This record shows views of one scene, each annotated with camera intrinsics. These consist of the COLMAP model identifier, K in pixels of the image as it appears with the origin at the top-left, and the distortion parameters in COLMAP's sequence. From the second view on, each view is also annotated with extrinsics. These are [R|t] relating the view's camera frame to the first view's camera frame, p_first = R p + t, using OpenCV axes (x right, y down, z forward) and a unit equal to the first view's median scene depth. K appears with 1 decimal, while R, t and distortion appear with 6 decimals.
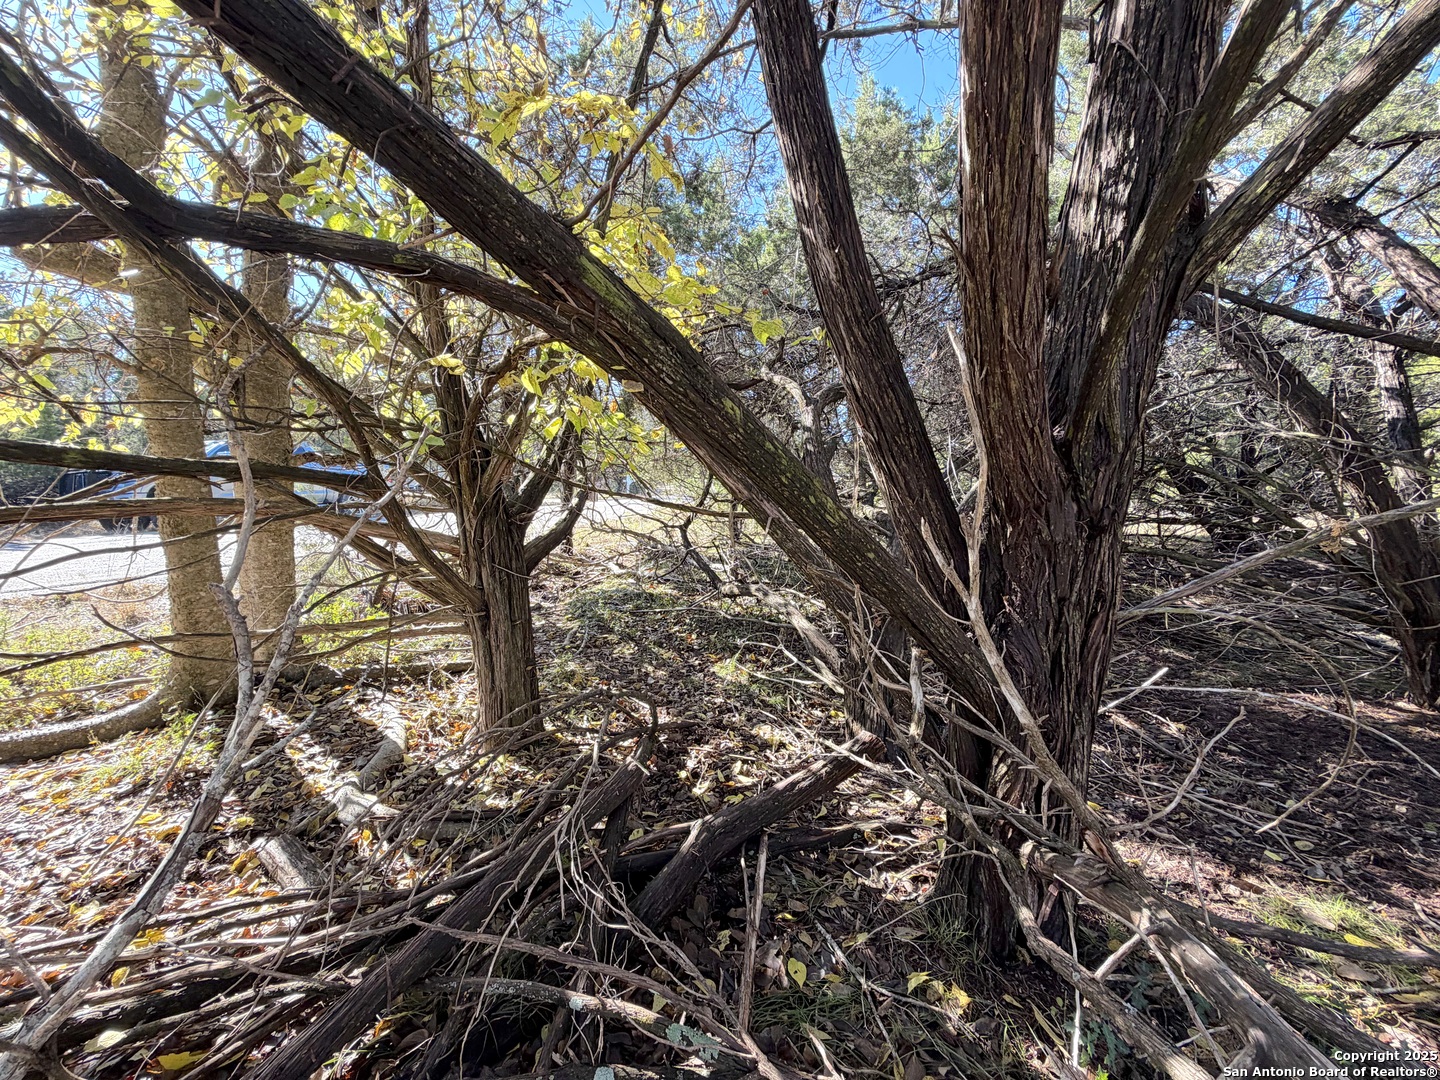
lens RADIAL K [[572.8, 0, 719.2], [0, 572.8, 537.7], [0, 0, 1]] dist [0.000500, 0.000547]
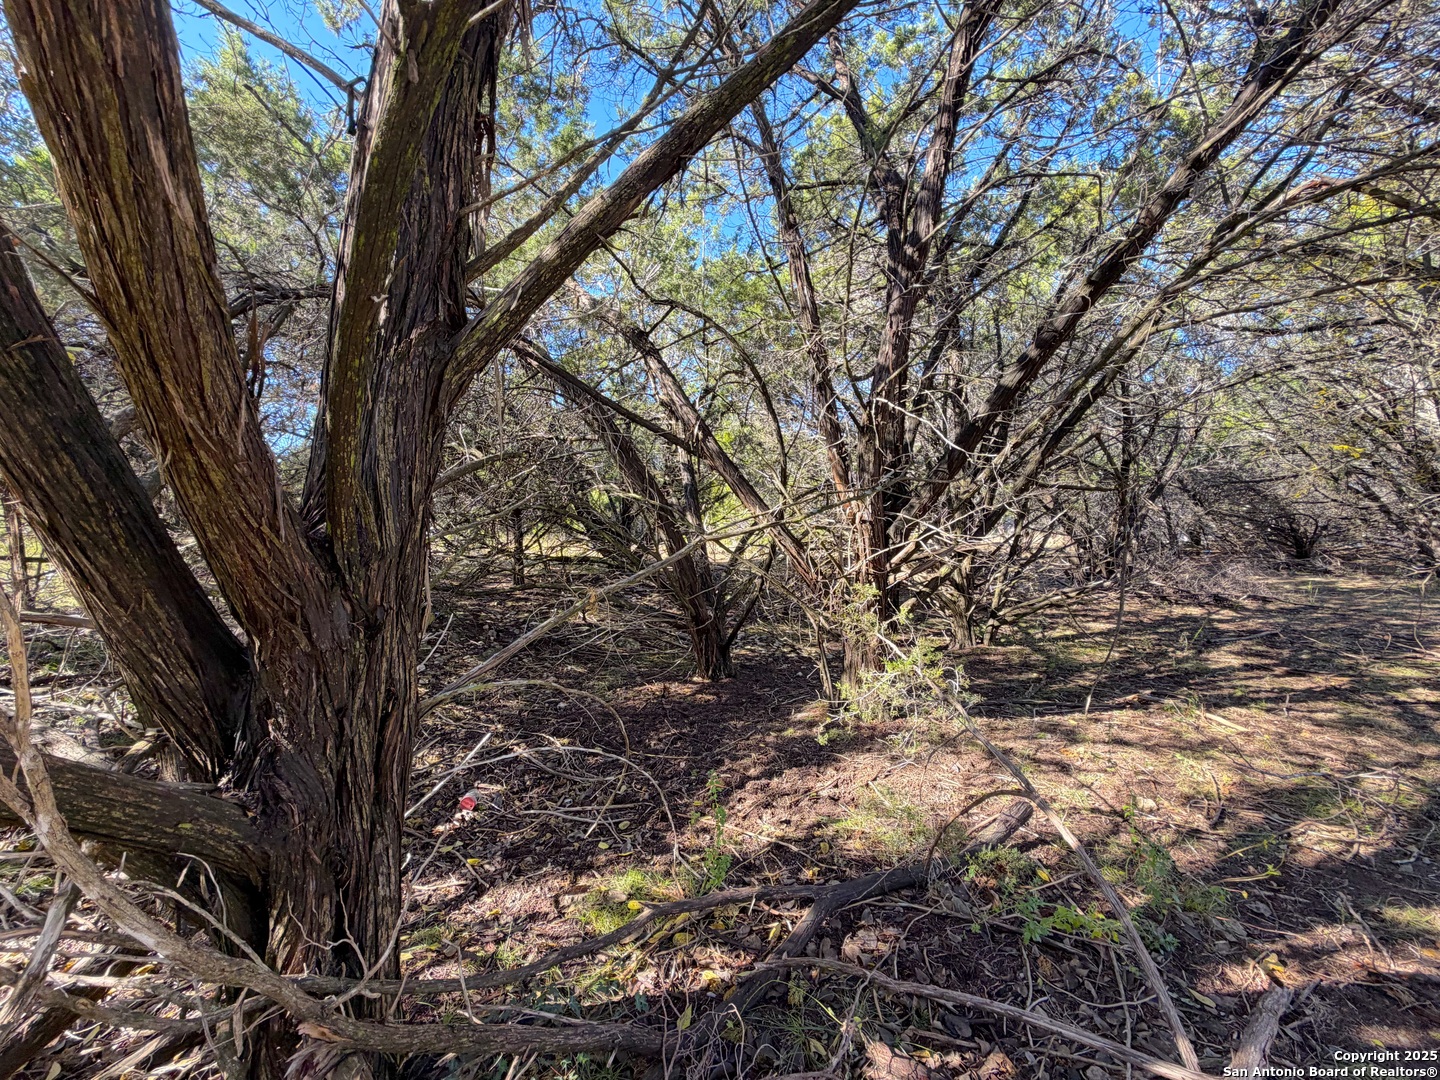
lens RADIAL K [[572.8, 0, 719.8], [0, 572.8, 537.9], [0, 0, 1]] dist [0.000500, 0.000547]
pose [[0.637693, -0.019207, 0.770051, 0.193029], [0.056602, 0.998155, -0.021977, -0.070050], [-0.768208, 0.057601, 0.637604, -0.021145]]
